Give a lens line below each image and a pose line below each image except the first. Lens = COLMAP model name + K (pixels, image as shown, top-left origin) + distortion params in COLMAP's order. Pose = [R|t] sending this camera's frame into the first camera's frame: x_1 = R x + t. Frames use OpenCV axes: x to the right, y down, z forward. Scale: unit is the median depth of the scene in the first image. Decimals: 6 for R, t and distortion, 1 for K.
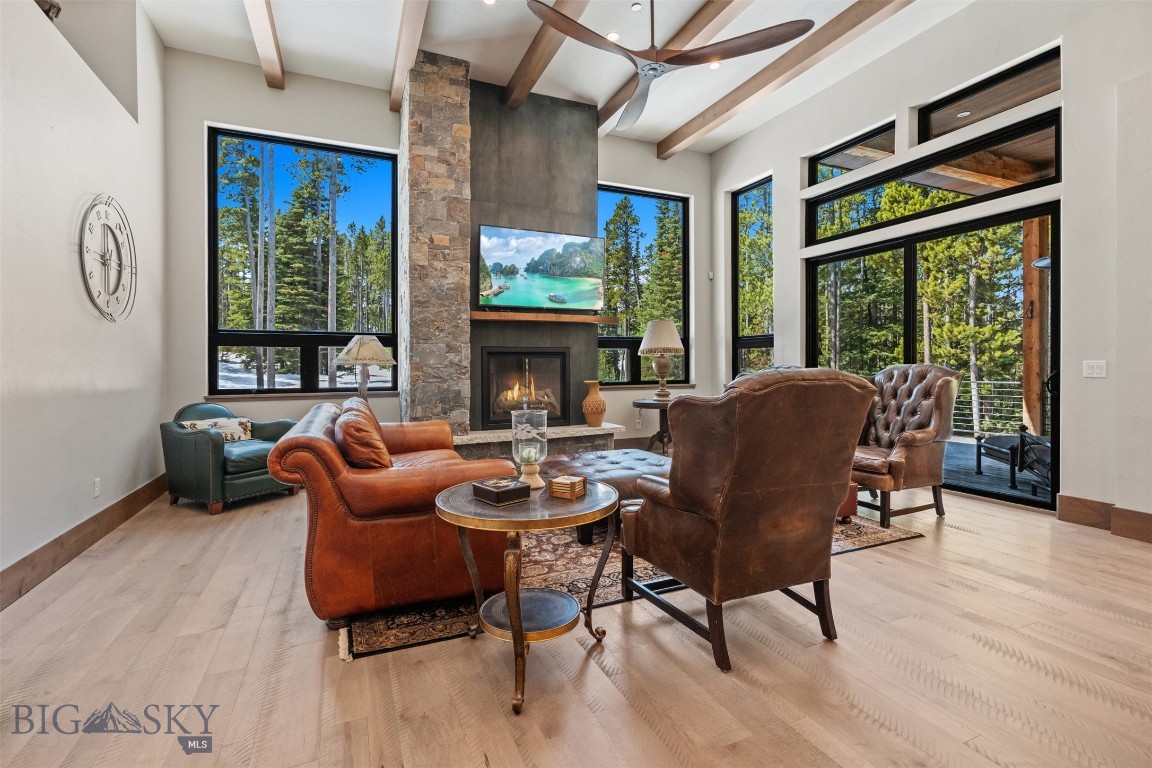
lens RADIAL K [[522.4, 0, 573.9], [0, 522.4, 367.3], [0, 0, 1]] dist [0.000991, -0.000072]
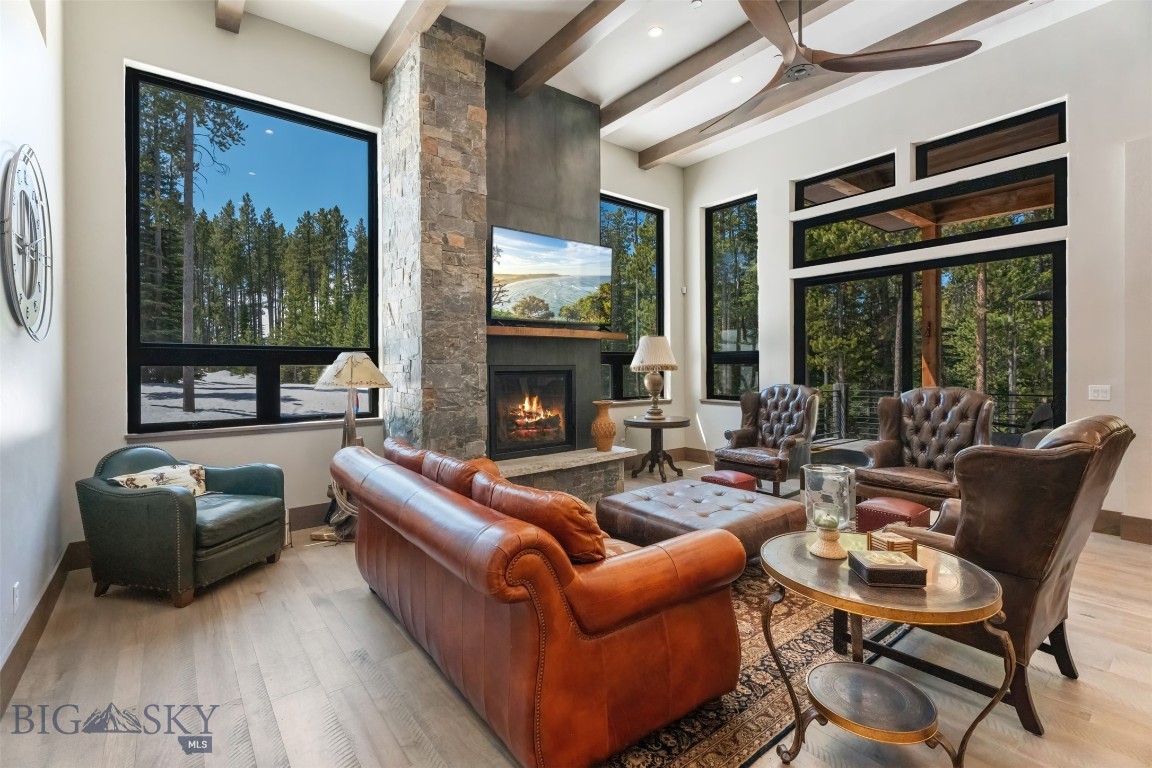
lens RADIAL K [[515.7, 0, 569.8], [0, 515.7, 370.1], [0, 0, 1]] dist [0.000944, 0.000536]
pose [[0.969111, -0.001607, 0.246618, -0.276317], [0.001616, 0.999999, 0.000163, -0.034130], [-0.246618, 0.000241, 0.969113, 0.144544]]
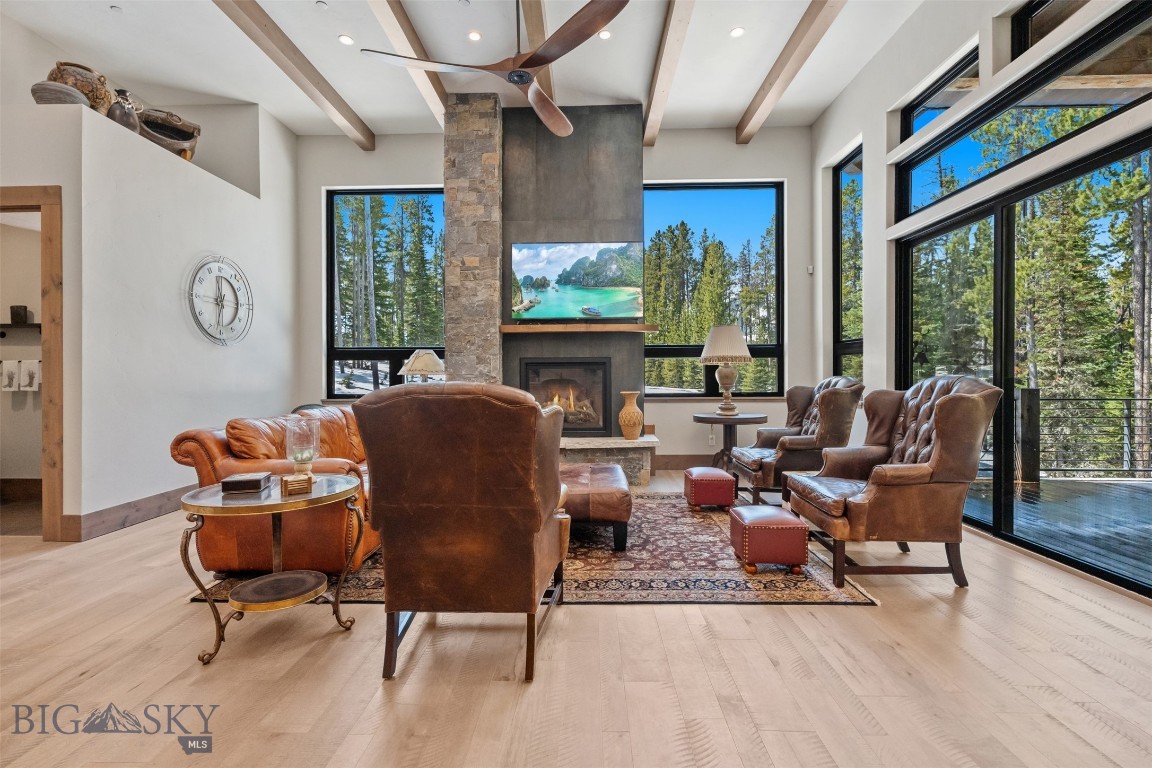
lens RADIAL K [[528.4, 0, 573.5], [0, 528.4, 375.9], [0, 0, 1]] dist [0.000723, 0.000252]
pose [[0.902275, 0.000343, -0.431160, 0.409976], [-0.000476, 1.000000, -0.000200, -0.003161], [0.431160, 0.000385, 0.902275, 0.087921]]
